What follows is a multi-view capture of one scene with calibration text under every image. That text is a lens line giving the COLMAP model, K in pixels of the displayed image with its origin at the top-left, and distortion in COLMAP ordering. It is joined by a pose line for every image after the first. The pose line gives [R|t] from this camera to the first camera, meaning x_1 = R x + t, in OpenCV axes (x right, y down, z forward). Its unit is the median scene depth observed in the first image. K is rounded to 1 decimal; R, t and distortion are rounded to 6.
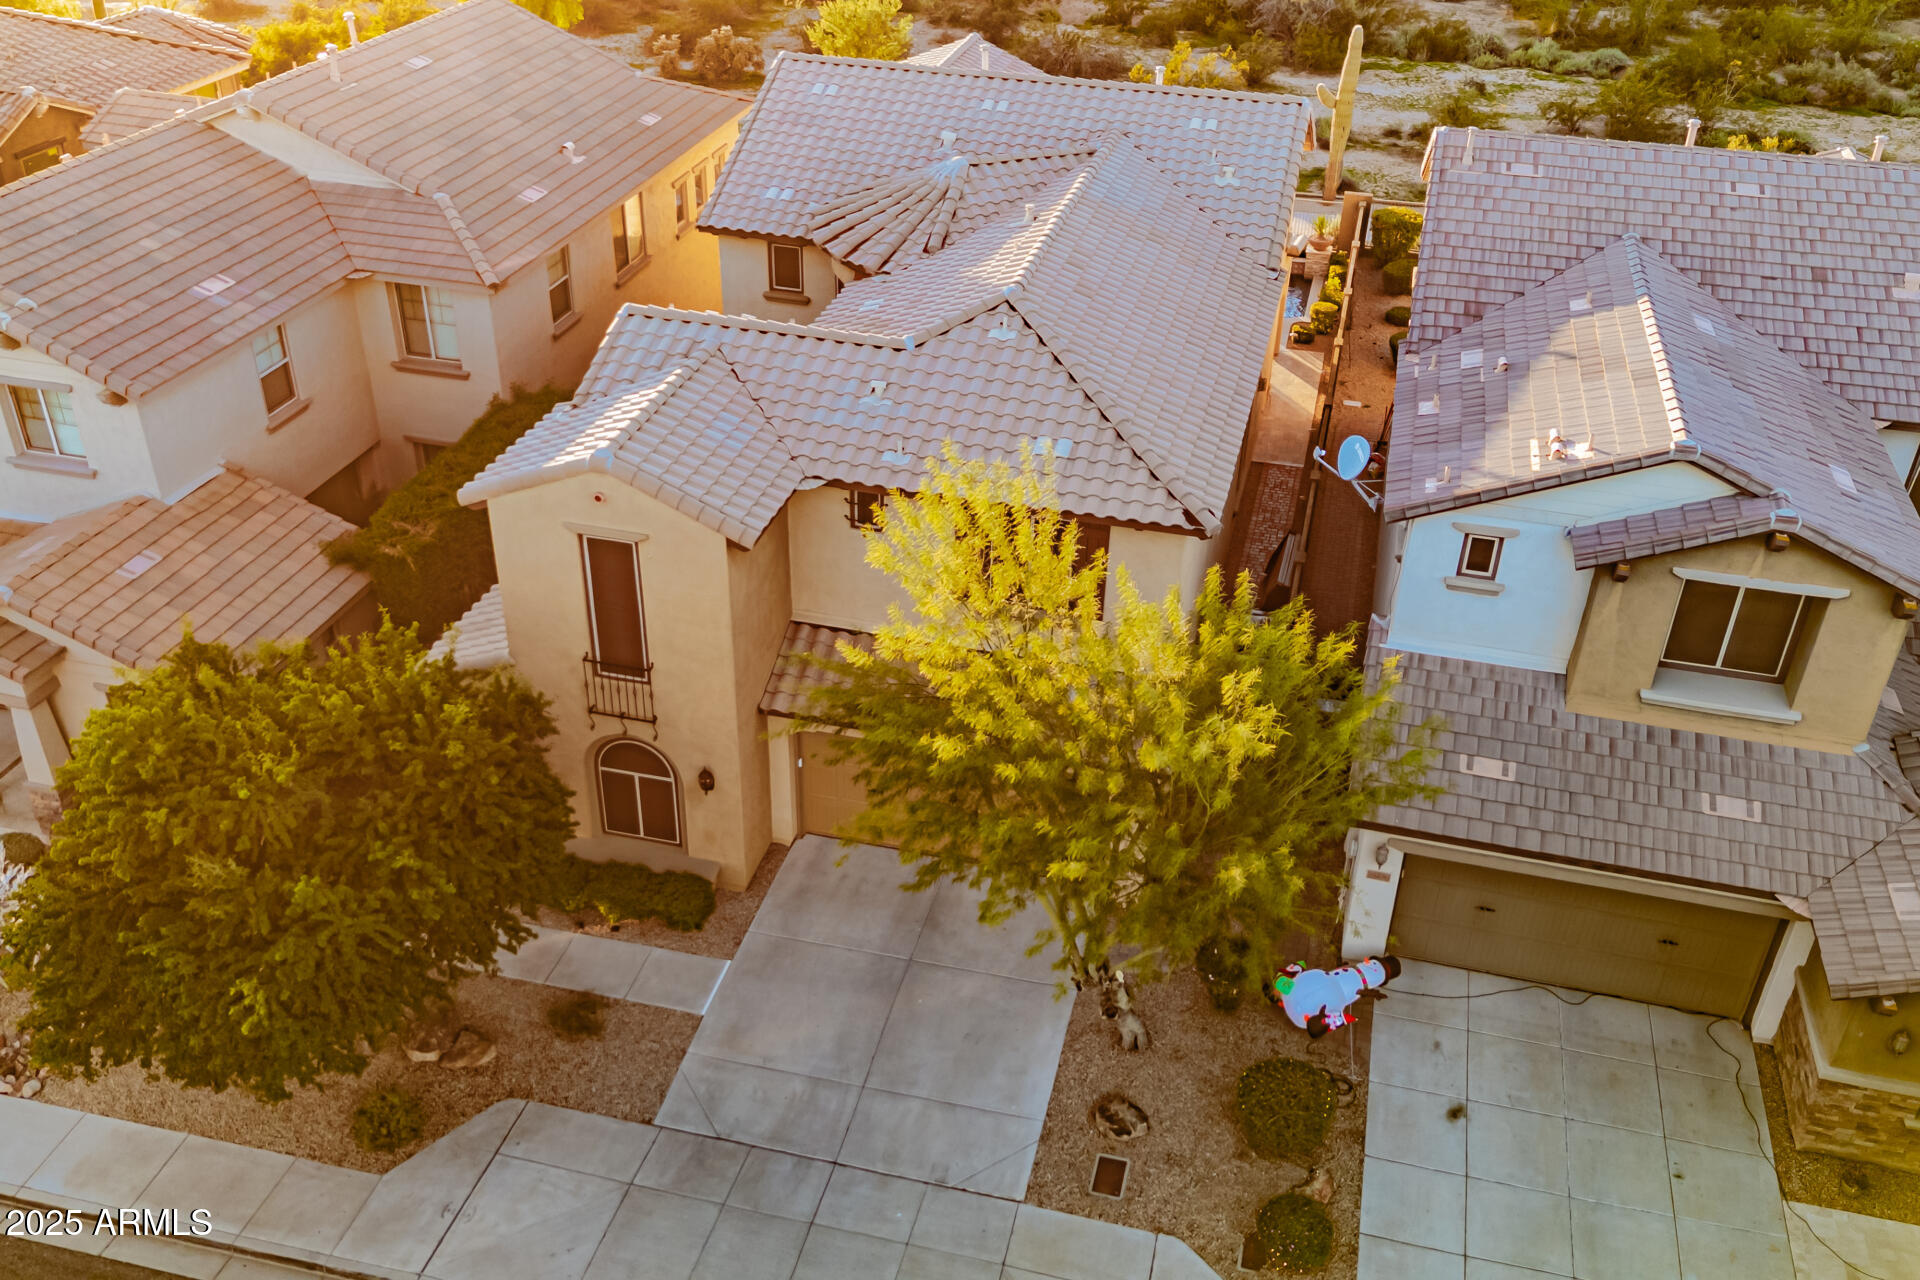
lens RADIAL K [[1671.1, 0, 965.6], [0, 1671.1, 655.7], [0, 0, 1]] dist [0.120311, -0.155858]
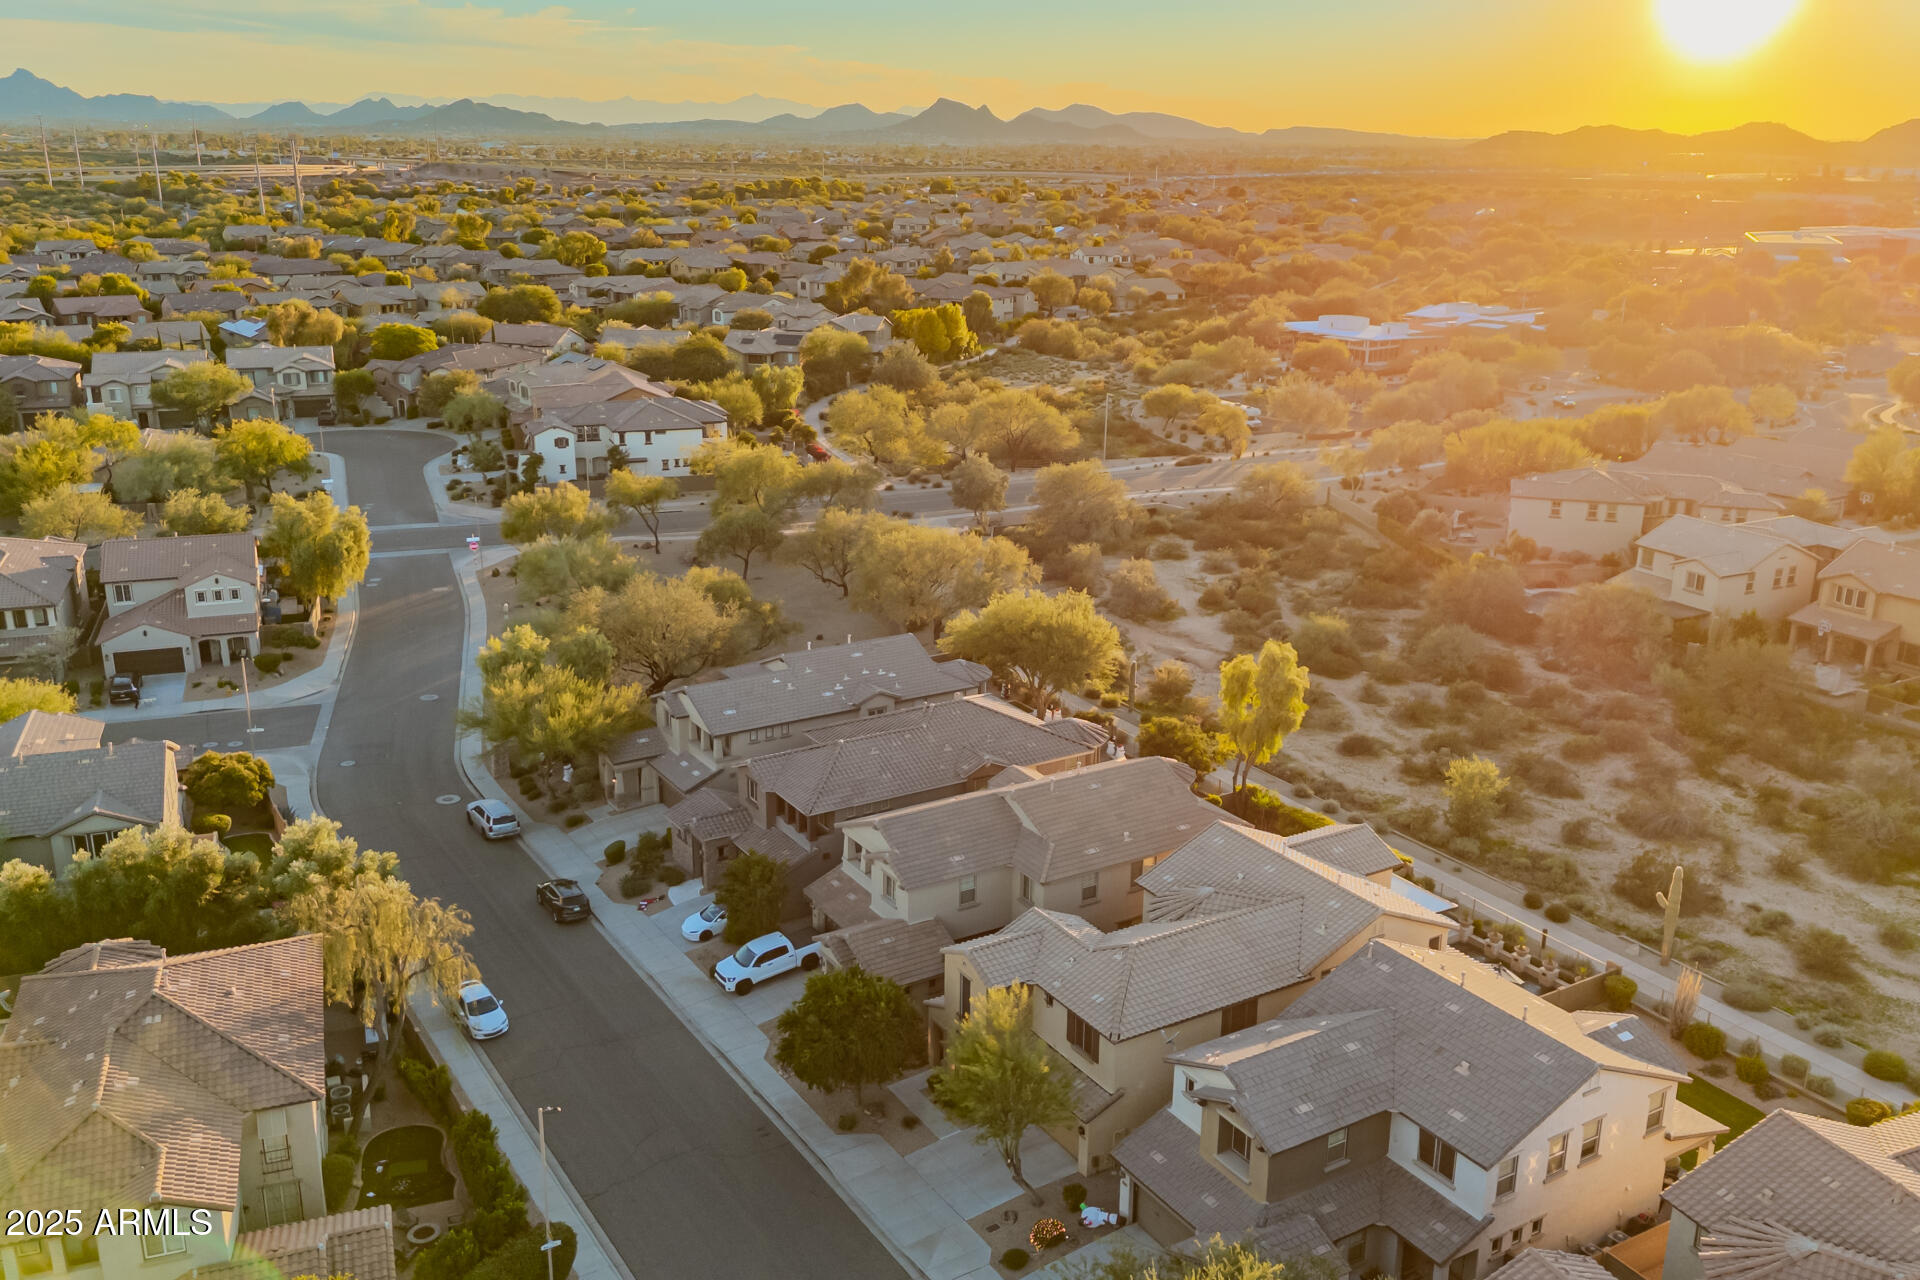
lens RADIAL K [[1671.1, 0, 965.6], [0, 1671.1, 655.7], [0, 0, 1]] dist [0.120311, -0.155858]
pose [[0.711338, 0.197769, -0.674452, 1.771867], [-0.369601, 0.921459, -0.119616, -0.243916], [0.597824, 0.334366, 0.728565, -1.483342]]
